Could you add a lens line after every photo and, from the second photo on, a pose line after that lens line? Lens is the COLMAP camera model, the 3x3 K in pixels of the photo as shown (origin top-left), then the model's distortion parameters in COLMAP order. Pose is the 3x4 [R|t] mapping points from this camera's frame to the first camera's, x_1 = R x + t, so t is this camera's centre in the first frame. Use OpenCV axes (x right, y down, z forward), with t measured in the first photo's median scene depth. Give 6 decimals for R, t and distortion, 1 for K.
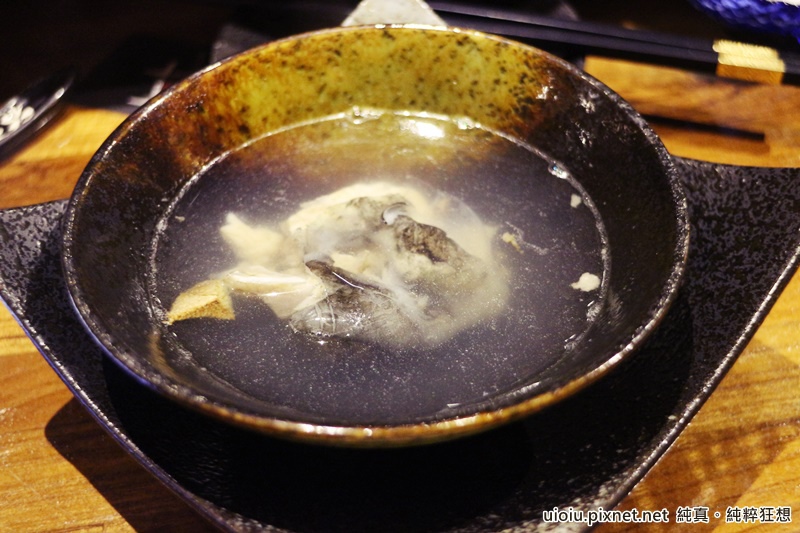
lens RADIAL K [[970.0, 0, 400.0], [0, 970.0, 266.5], [0, 0, 1]] dist [-0.109441, -0.025395]
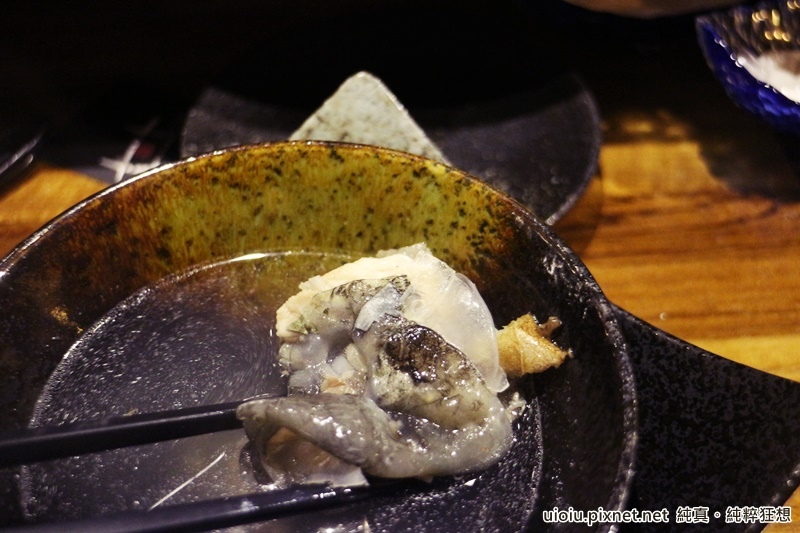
lens RADIAL K [[970.0, 0, 400.0], [0, 970.0, 266.5], [0, 0, 1]] dist [-0.109441, -0.025395]
pose [[0.992526, 0.087632, -0.084931, 0.127836], [-0.085059, 0.995814, 0.033468, -0.178633], [0.087509, -0.025994, 0.995825, 0.146701]]
